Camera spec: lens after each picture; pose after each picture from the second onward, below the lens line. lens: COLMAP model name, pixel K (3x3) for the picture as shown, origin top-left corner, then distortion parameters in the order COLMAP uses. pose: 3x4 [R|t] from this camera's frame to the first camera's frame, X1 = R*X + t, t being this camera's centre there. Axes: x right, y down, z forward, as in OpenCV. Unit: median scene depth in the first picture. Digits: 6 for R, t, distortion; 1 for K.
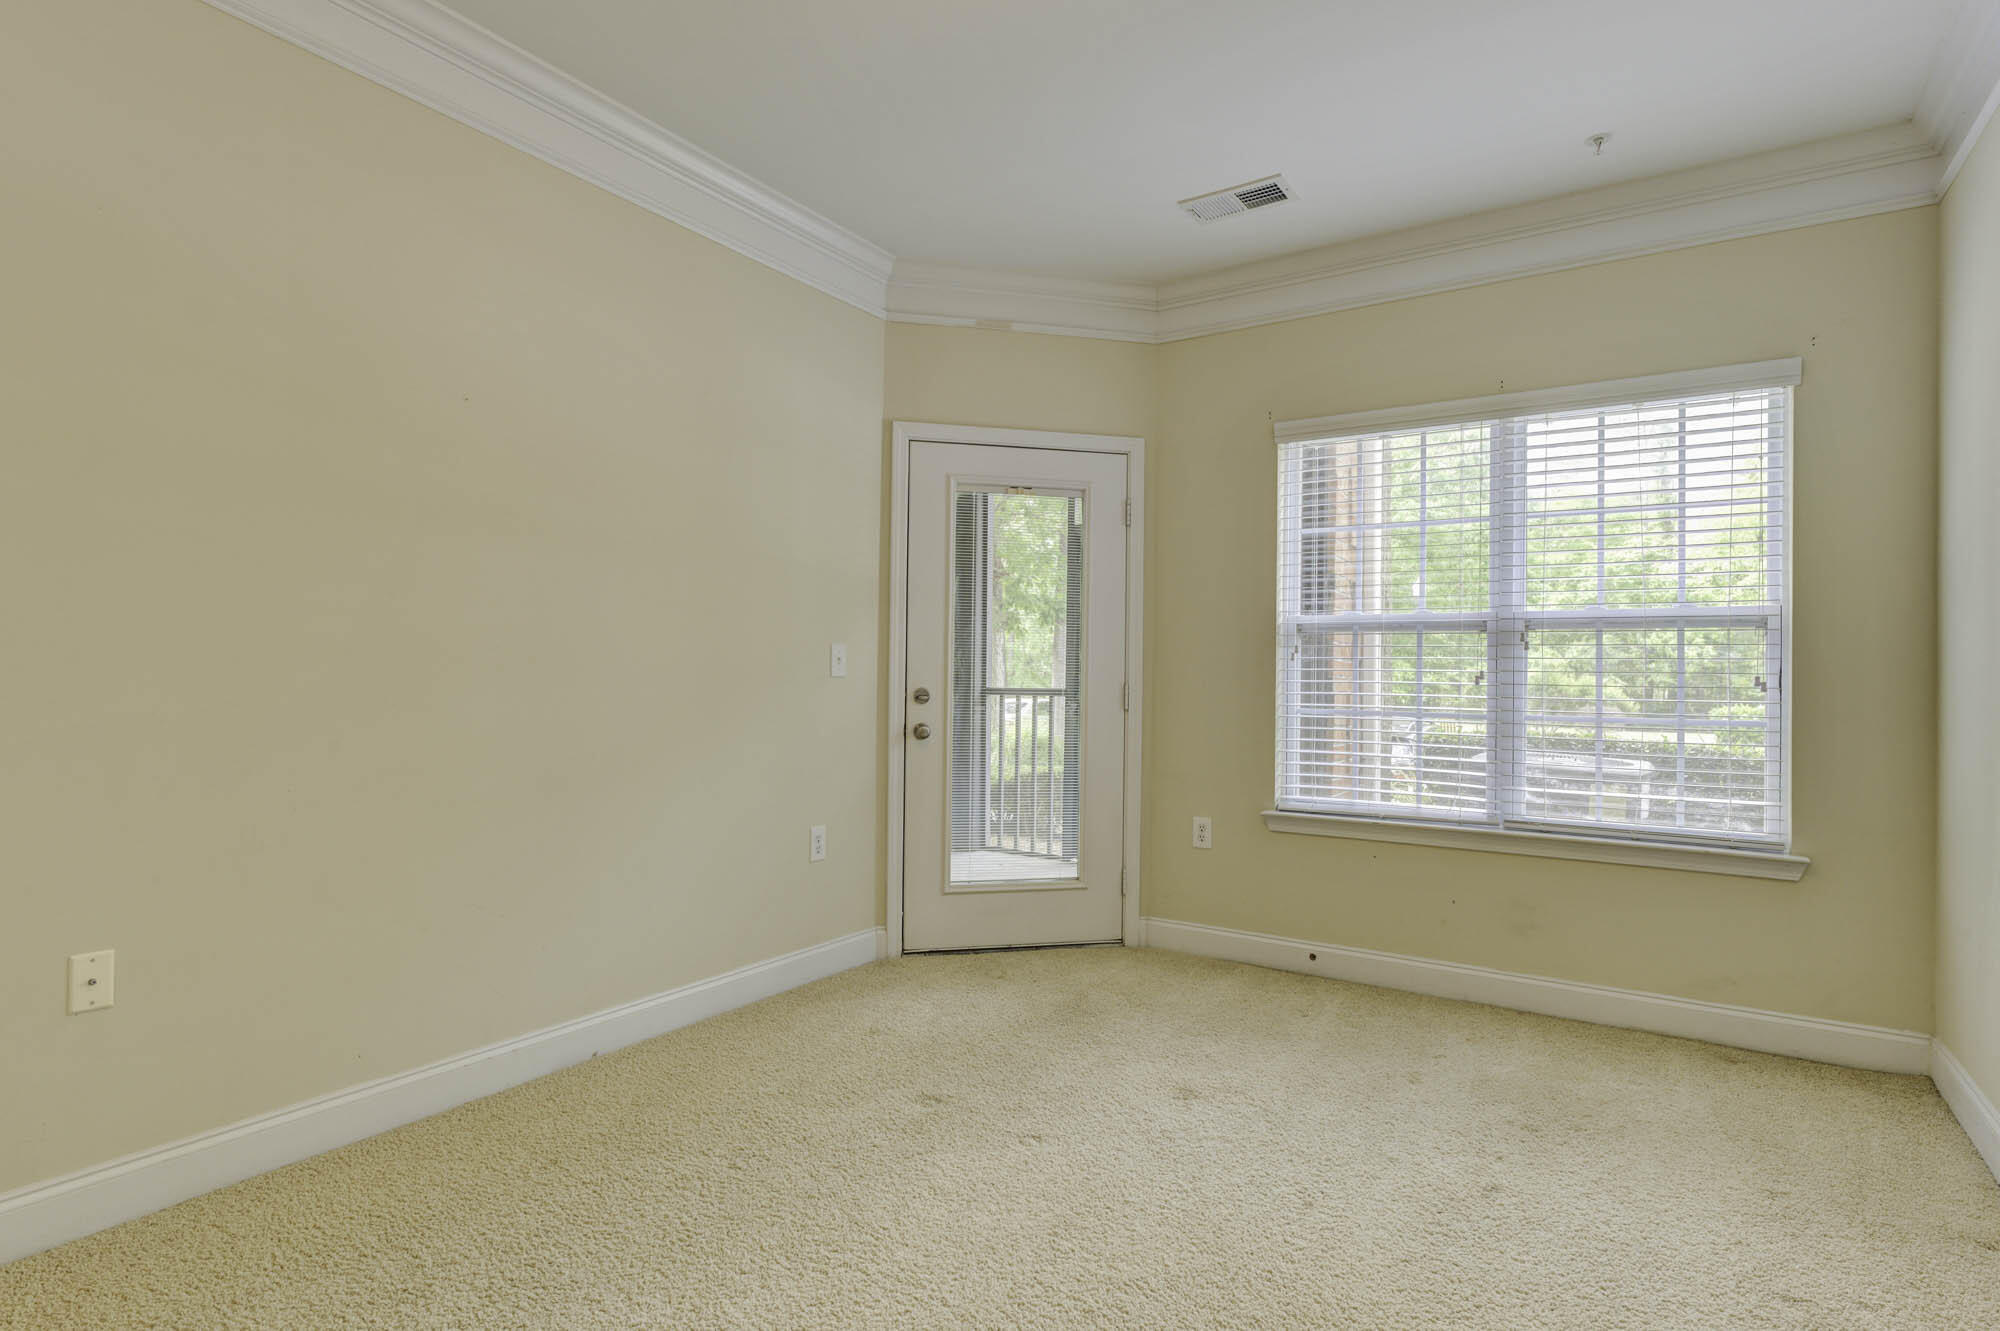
lens RADIAL K [[1017.7, 0, 999.1], [0, 1017.7, 668.5], [0, 0, 1]] dist [0.001242, -0.002486]
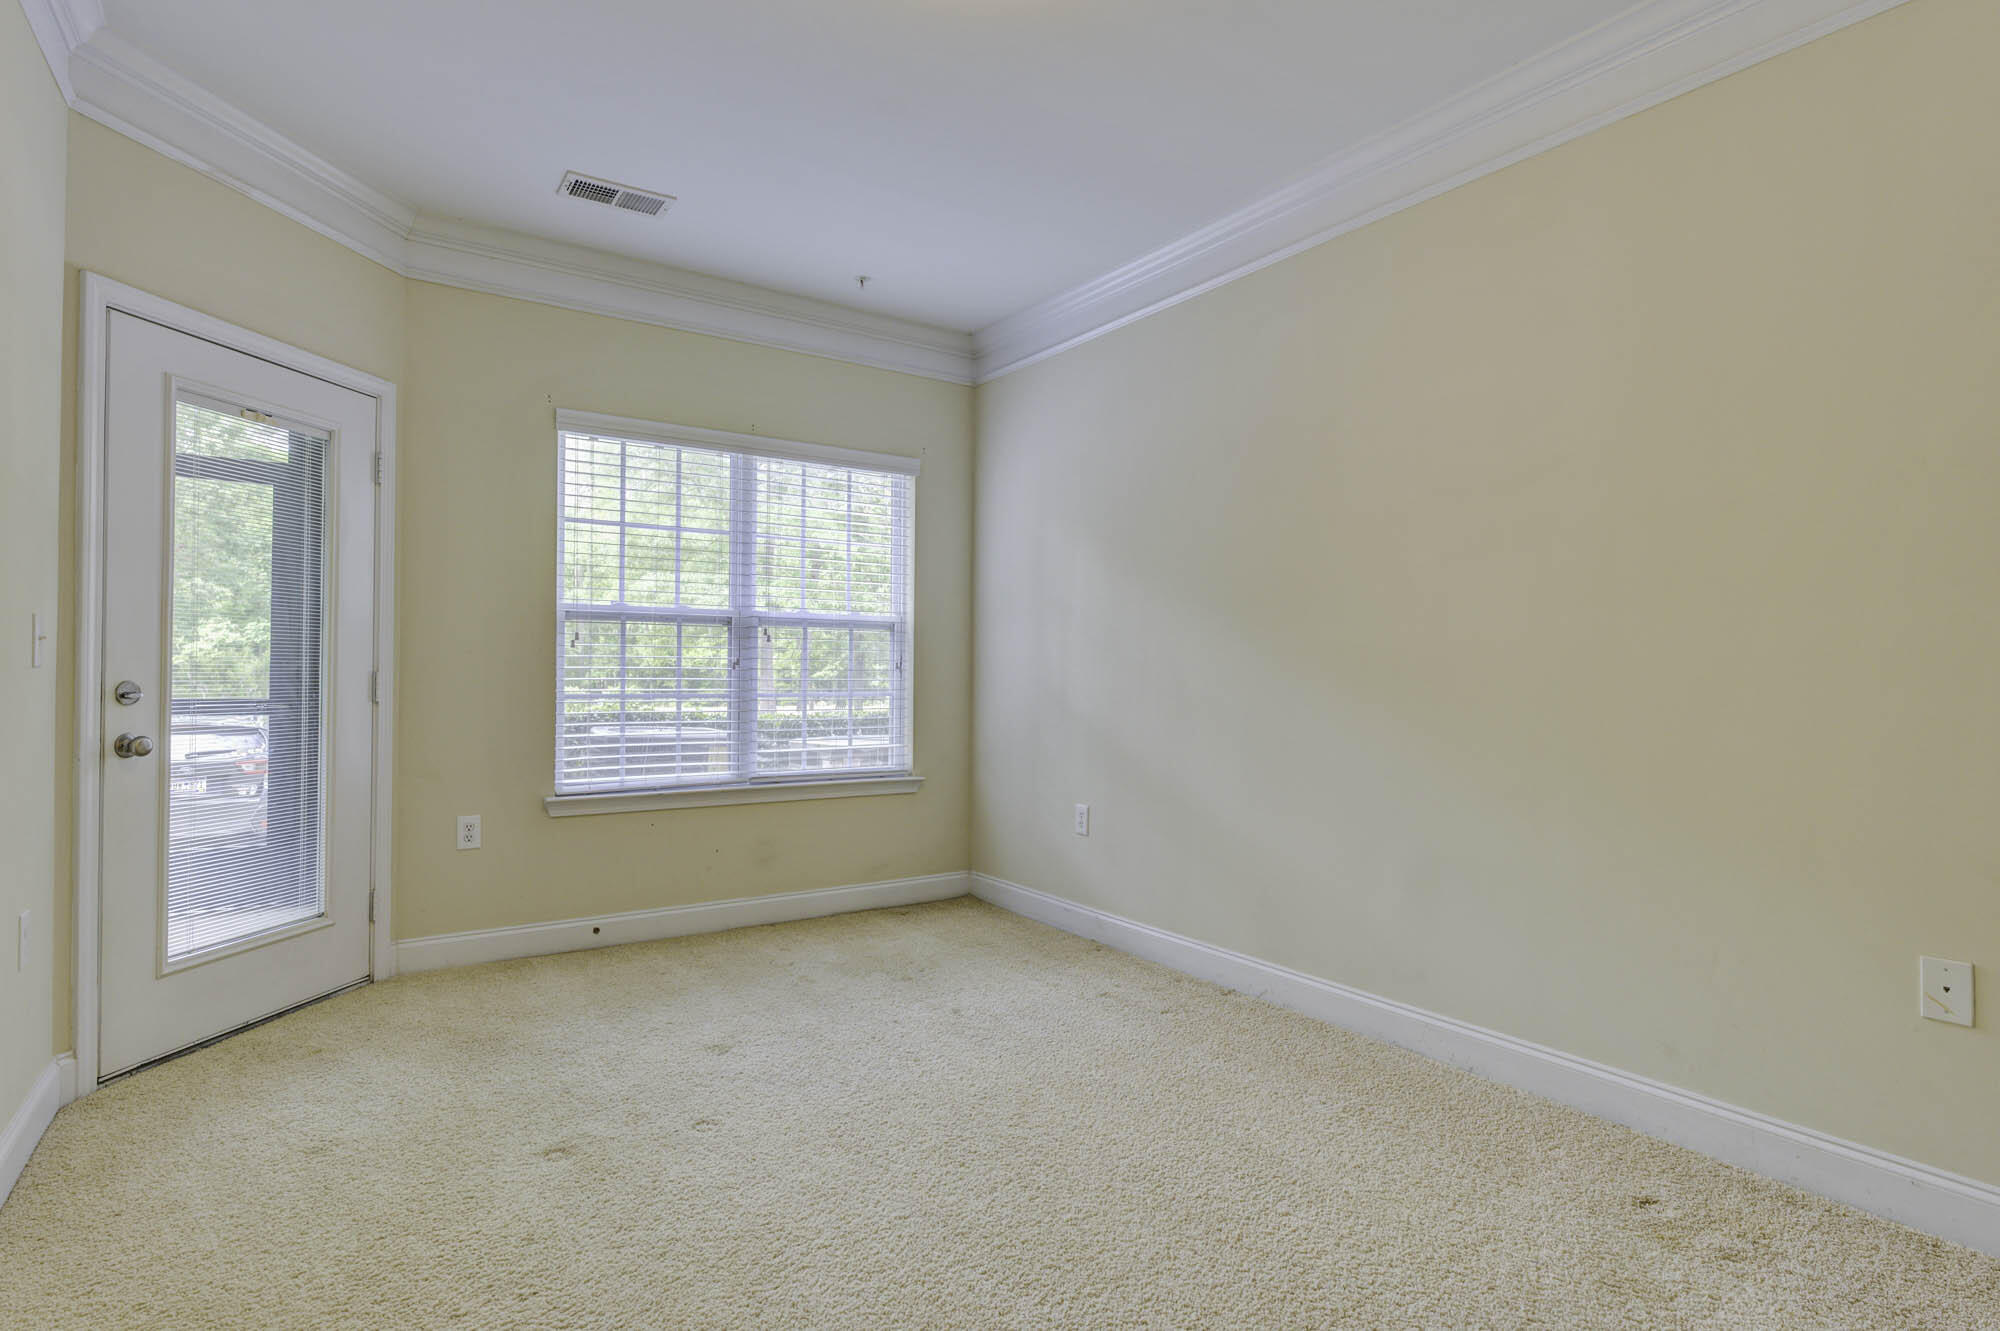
lens RADIAL K [[1017.7, 0, 1001.6], [0, 1017.7, 669.0], [0, 0, 1]] dist [0.001242, -0.002486]
pose [[0.386712, -0.010363, 0.922142, -0.507383], [-0.012088, 0.999794, 0.016305, -0.008003], [-0.922121, -0.017452, 0.386507, 0.221309]]
